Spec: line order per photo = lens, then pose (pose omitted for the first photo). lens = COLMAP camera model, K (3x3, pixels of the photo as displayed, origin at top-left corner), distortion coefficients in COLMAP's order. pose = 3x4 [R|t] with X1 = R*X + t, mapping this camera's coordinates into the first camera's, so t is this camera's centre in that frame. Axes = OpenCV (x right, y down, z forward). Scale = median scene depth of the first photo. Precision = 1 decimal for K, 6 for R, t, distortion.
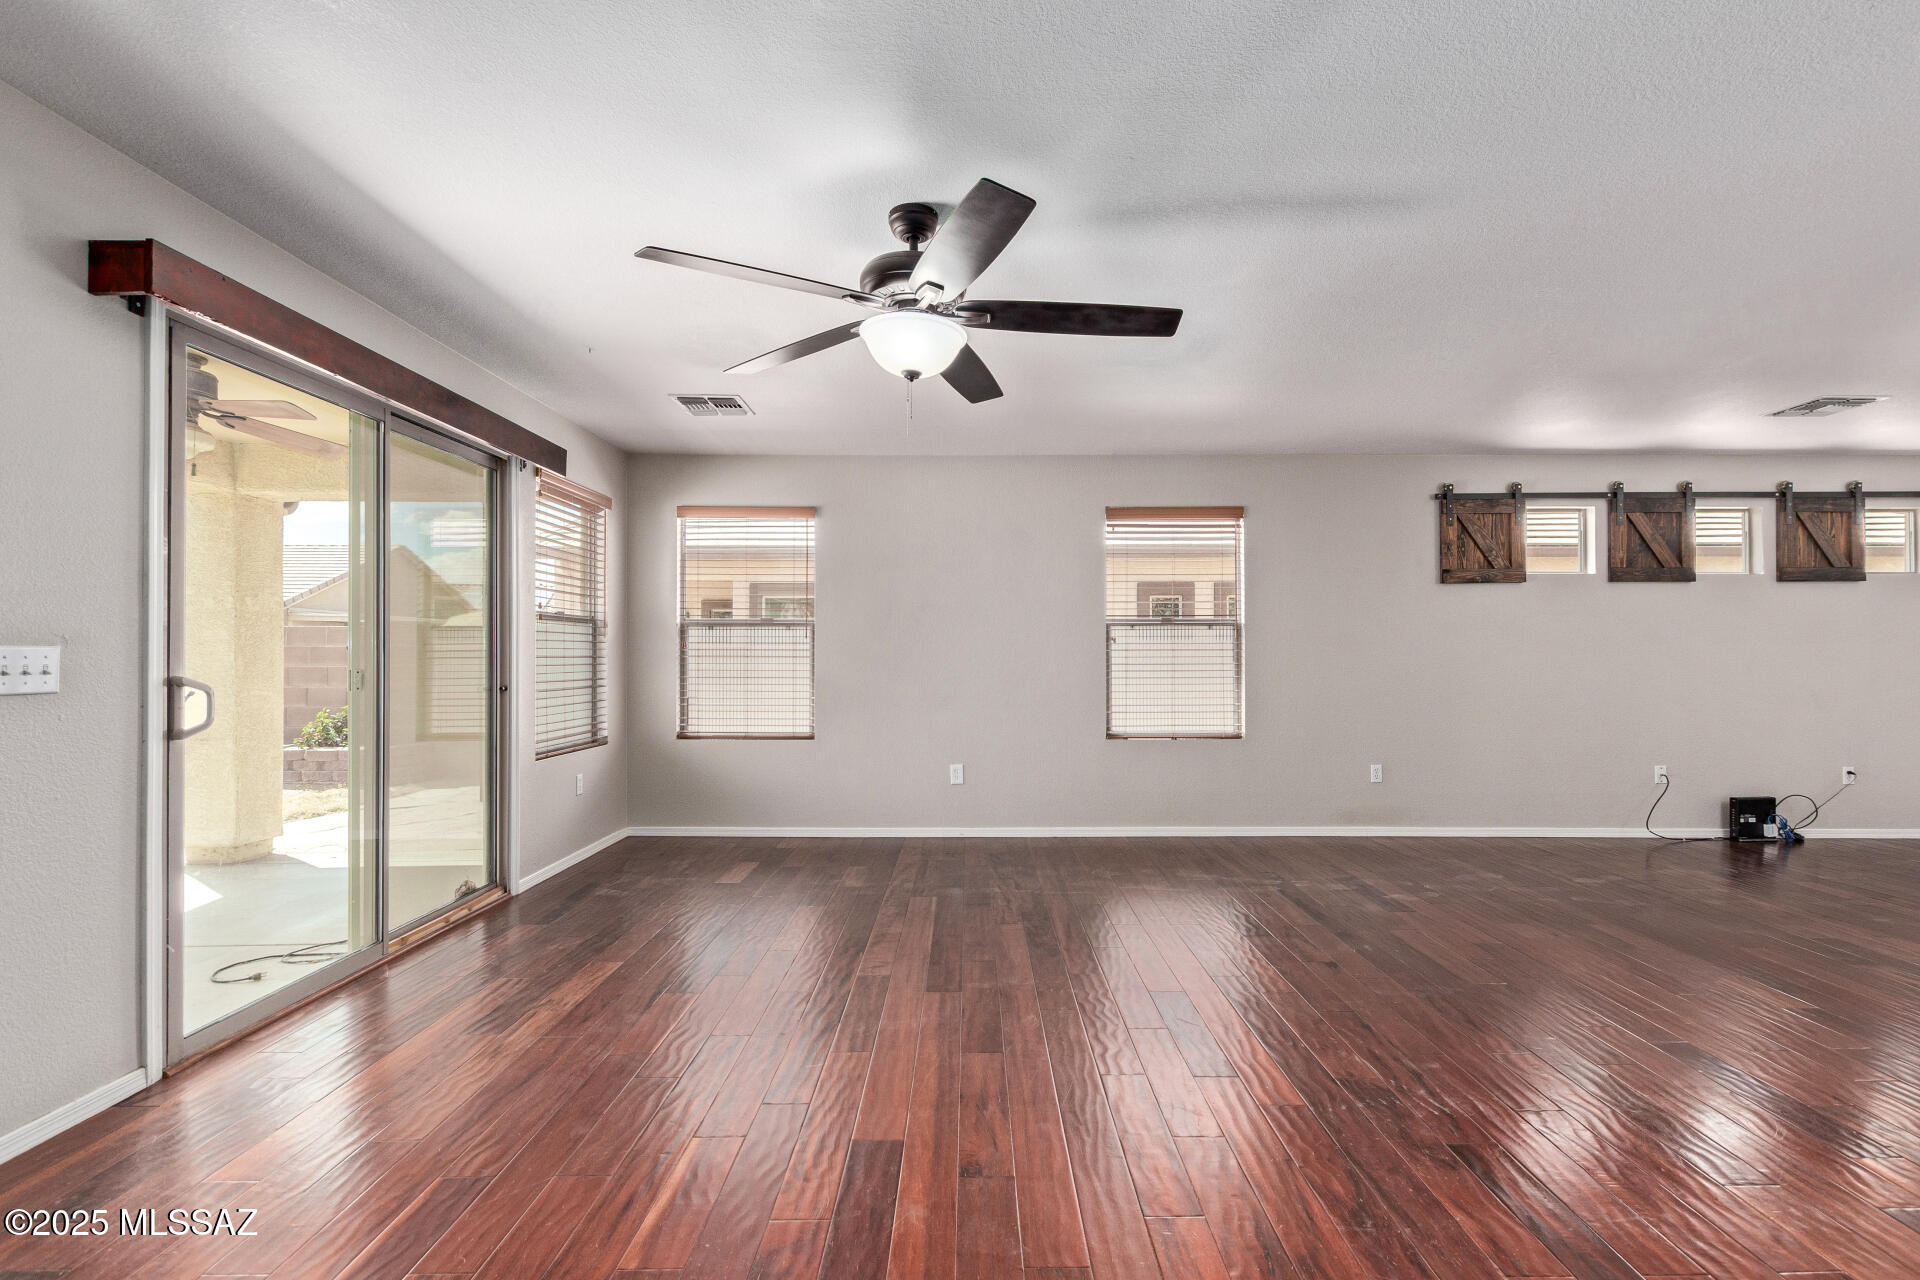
lens RADIAL K [[885.1, 0, 974.7], [0, 885.1, 649.7], [0, 0, 1]] dist [0.001490, -0.000297]
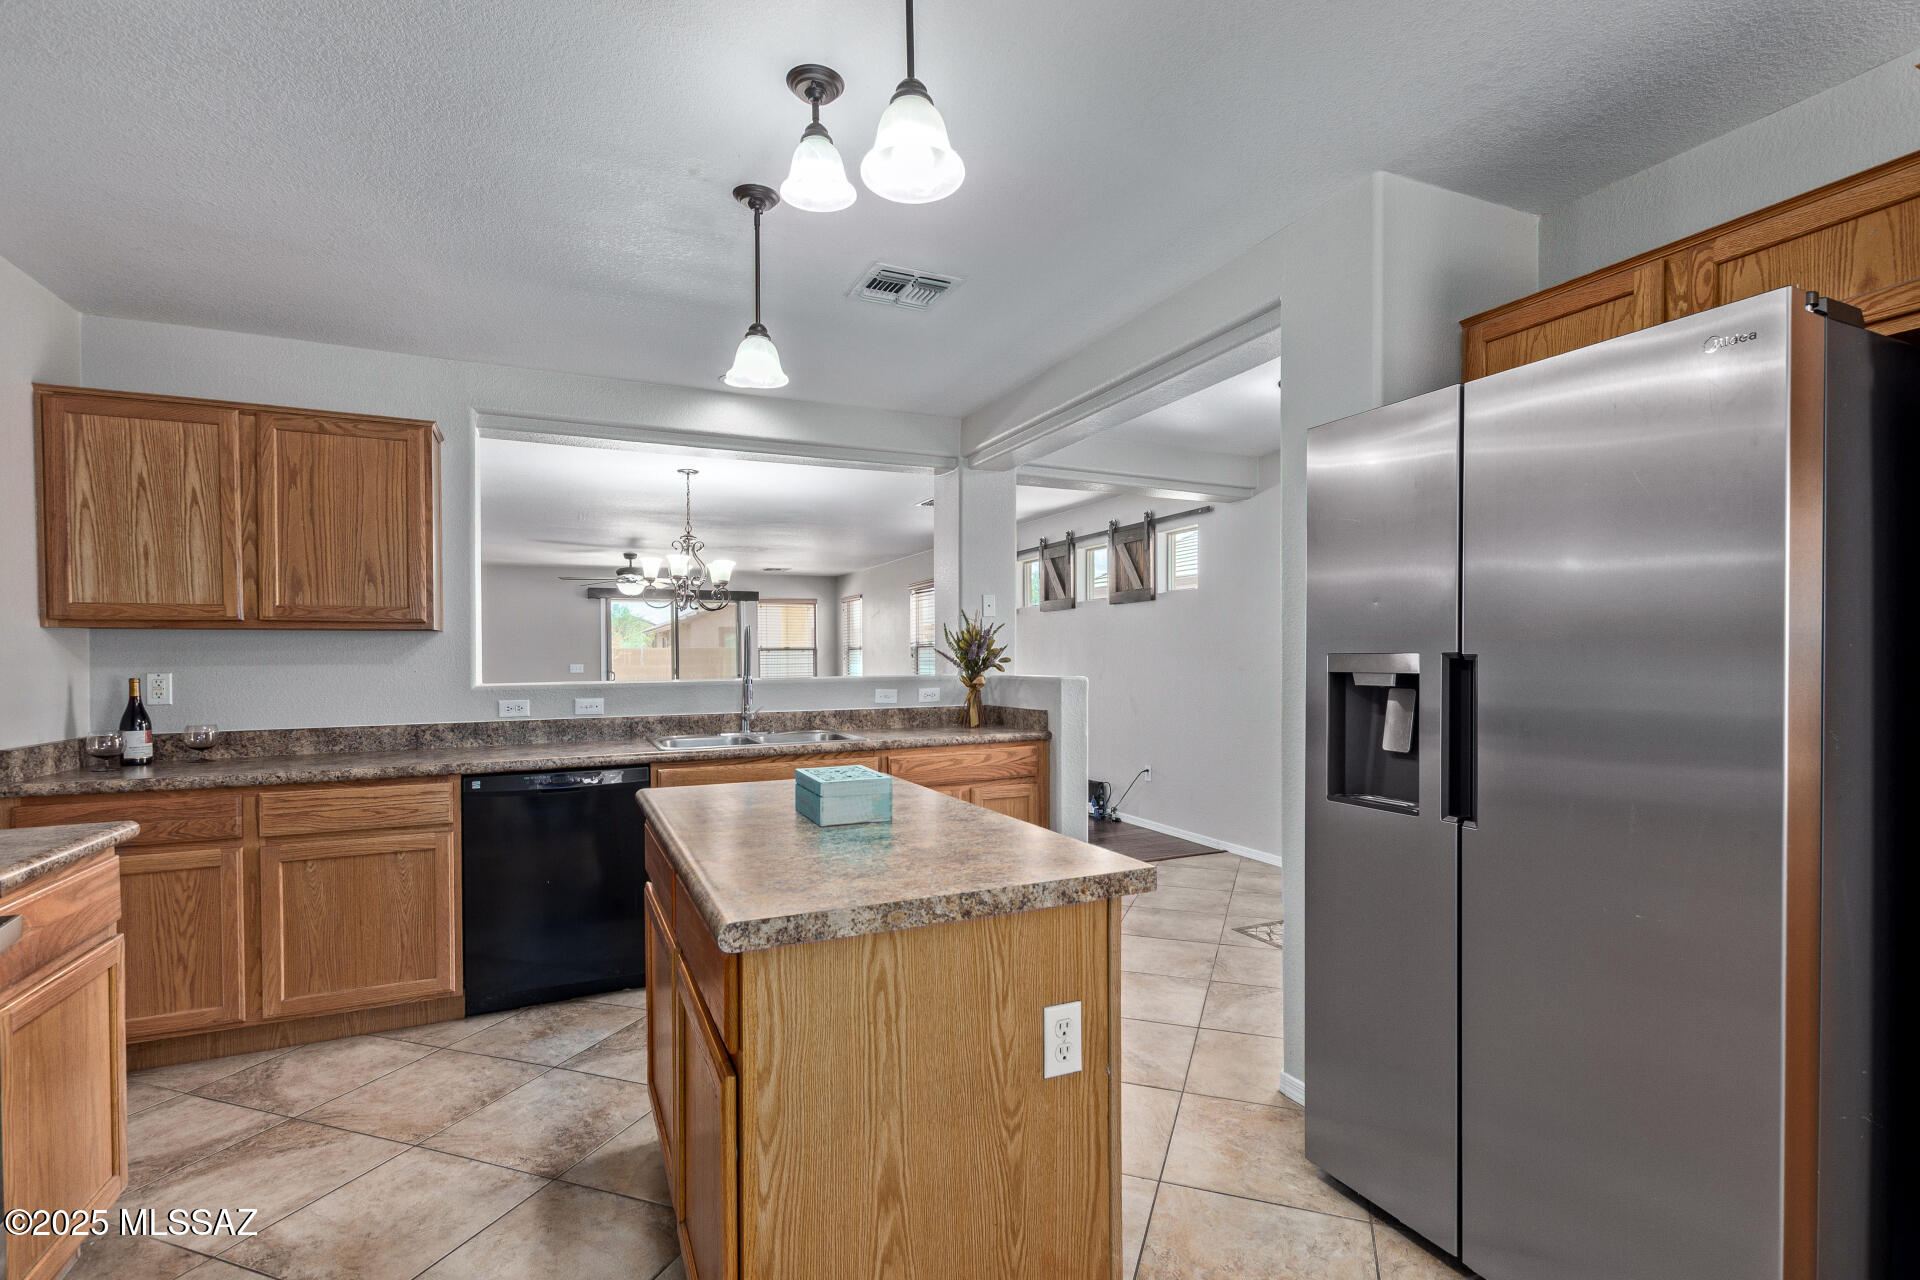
lens RADIAL K [[890.2, 0, 968.1], [0, 890.2, 668.8], [0, 0, 1]] dist [0.008168, 0.000040]
pose [[0.417096, 0.008341, -0.908824, 1.956779], [0.012595, 0.999809, 0.014956, -0.010932], [0.908775, -0.017685, 0.416911, 0.329448]]
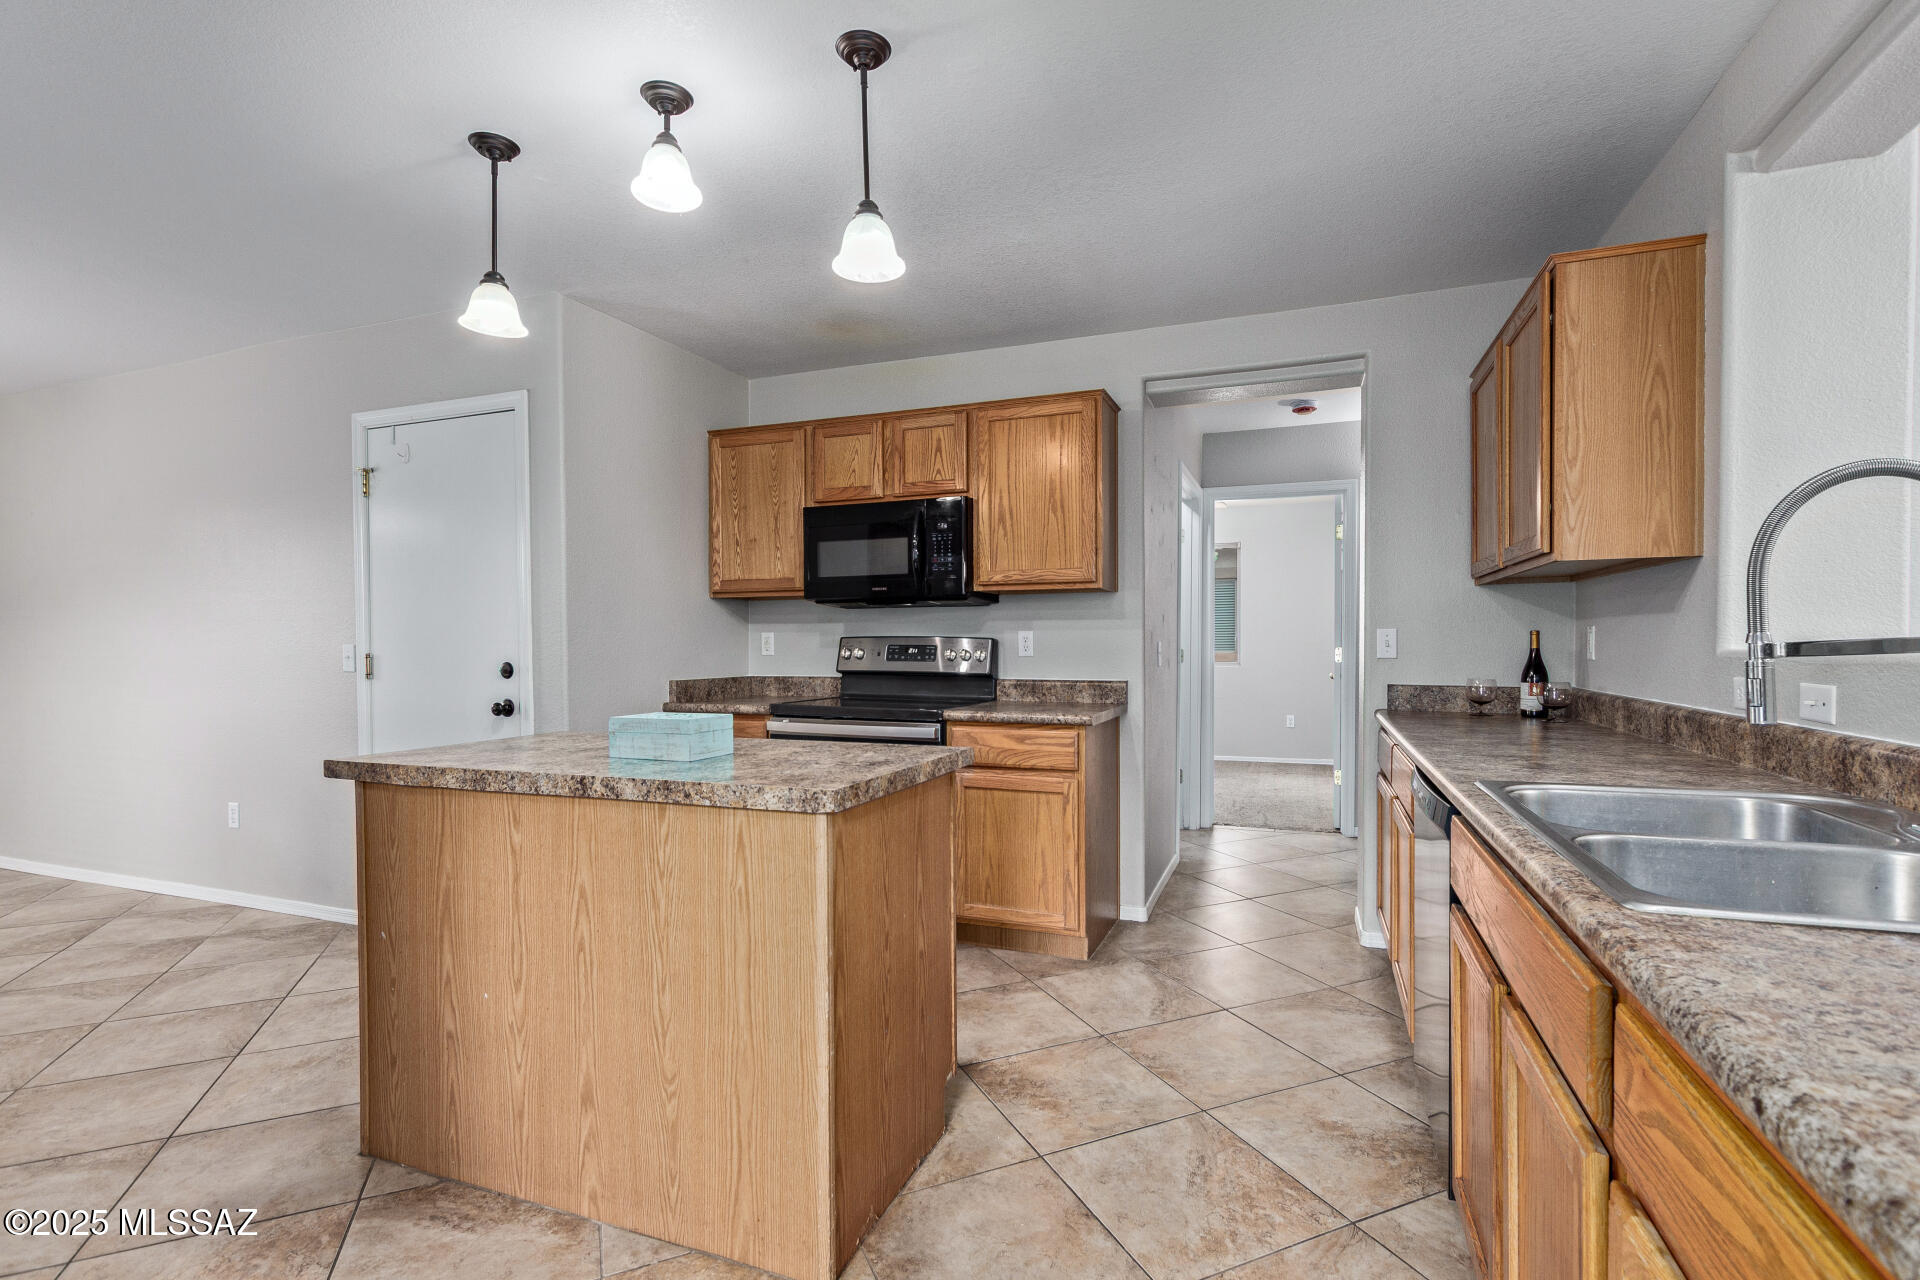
lens RADIAL K [[882.9, 0, 968.4], [0, 882.9, 658.1], [0, 0, 1]] dist [0.000818, -0.000101]
pose [[-0.931777, -0.005737, 0.362987, 1.367397], [-0.000460, 0.999893, 0.014624, 0.005748], [-0.363032, 0.013459, -0.931680, 0.728891]]
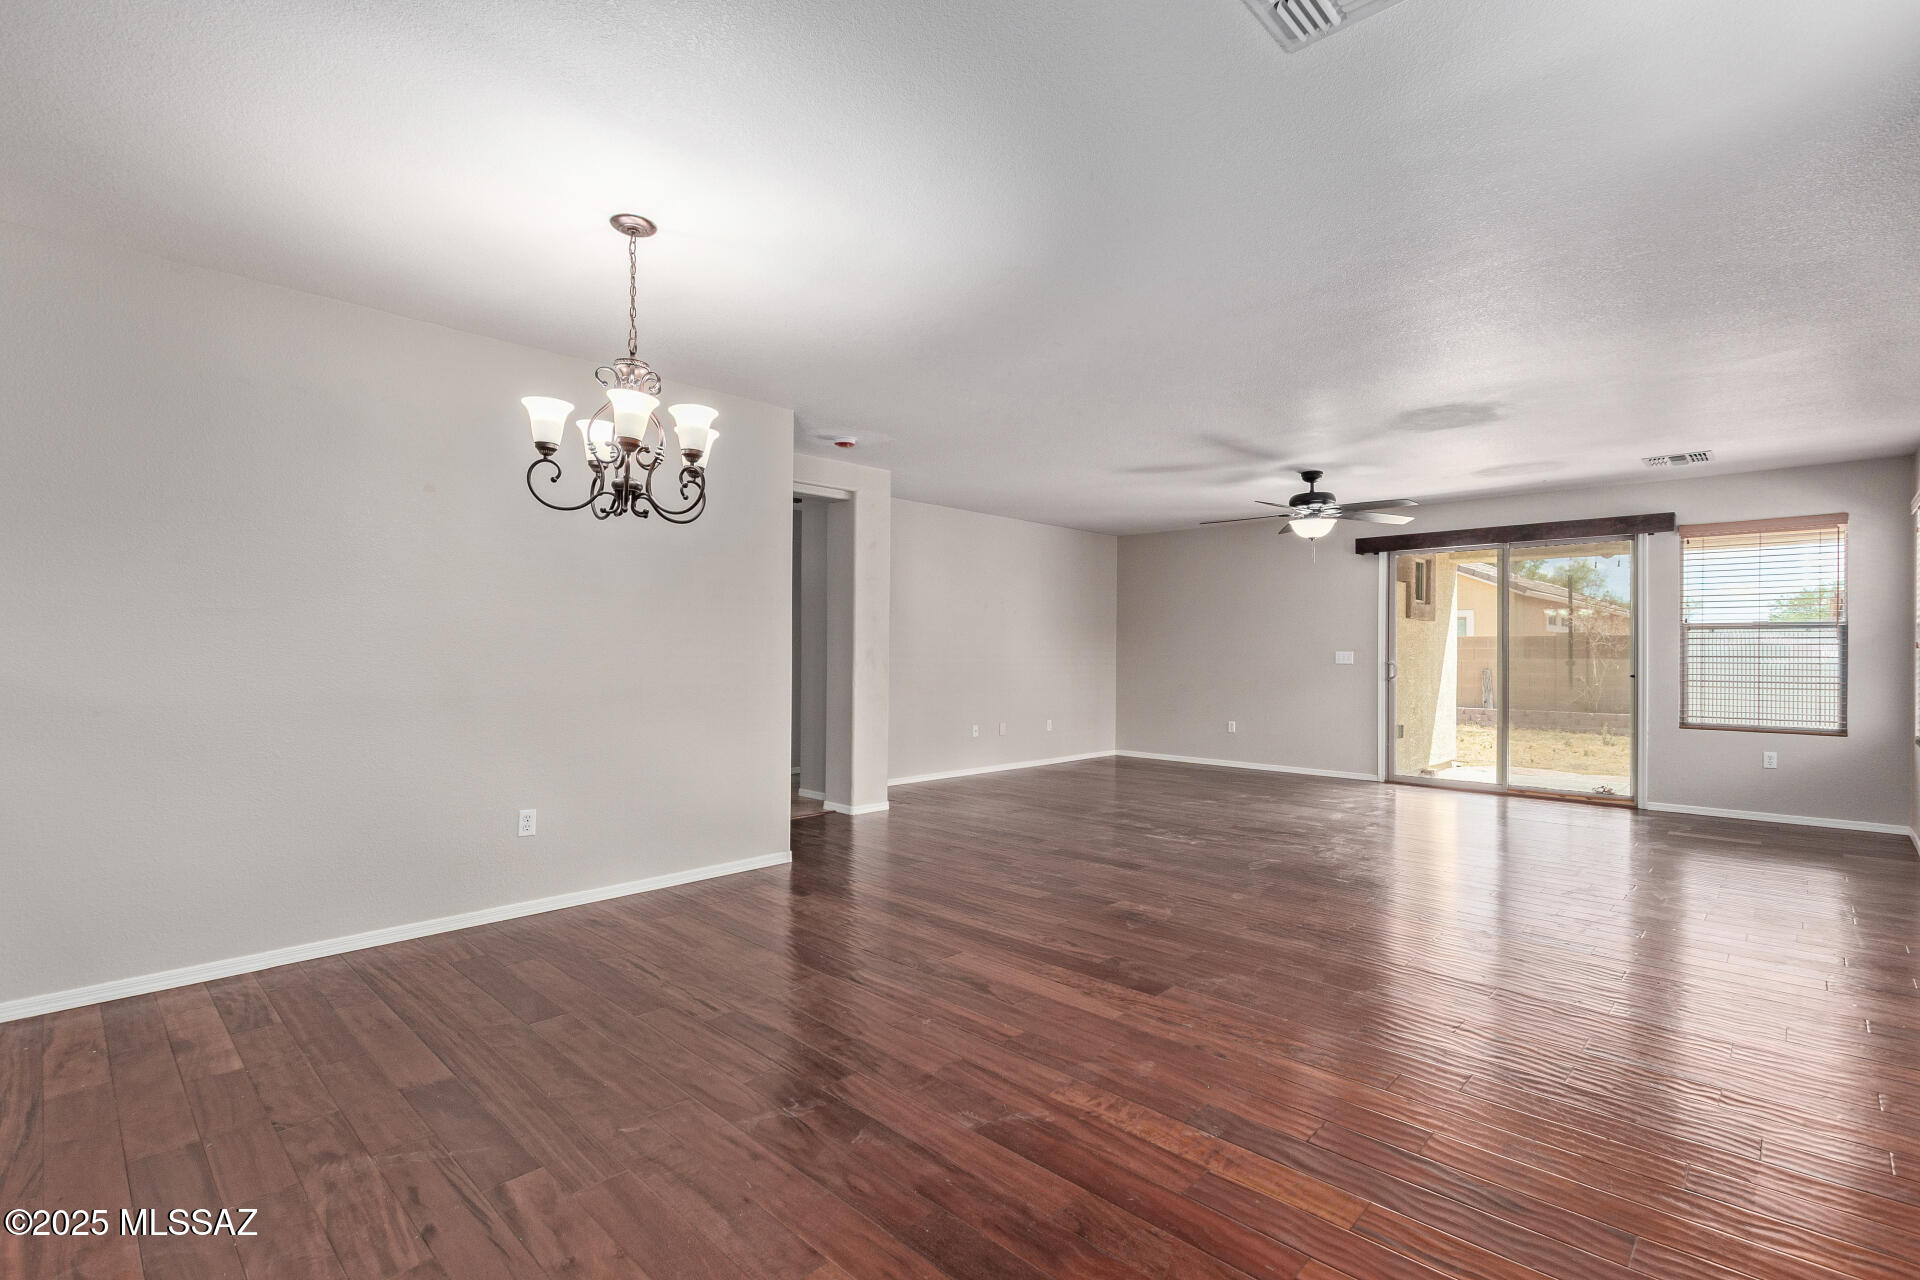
lens RADIAL K [[882.2, 0, 973.3], [0, 882.2, 651.1], [0, 0, 1]] dist [0.004018, -0.001382]
pose [[-0.691911, -0.007184, -0.721947, 1.097653], [-0.003411, 0.999972, -0.006681, 0.009762], [0.721974, -0.002161, -0.691916, 0.945479]]
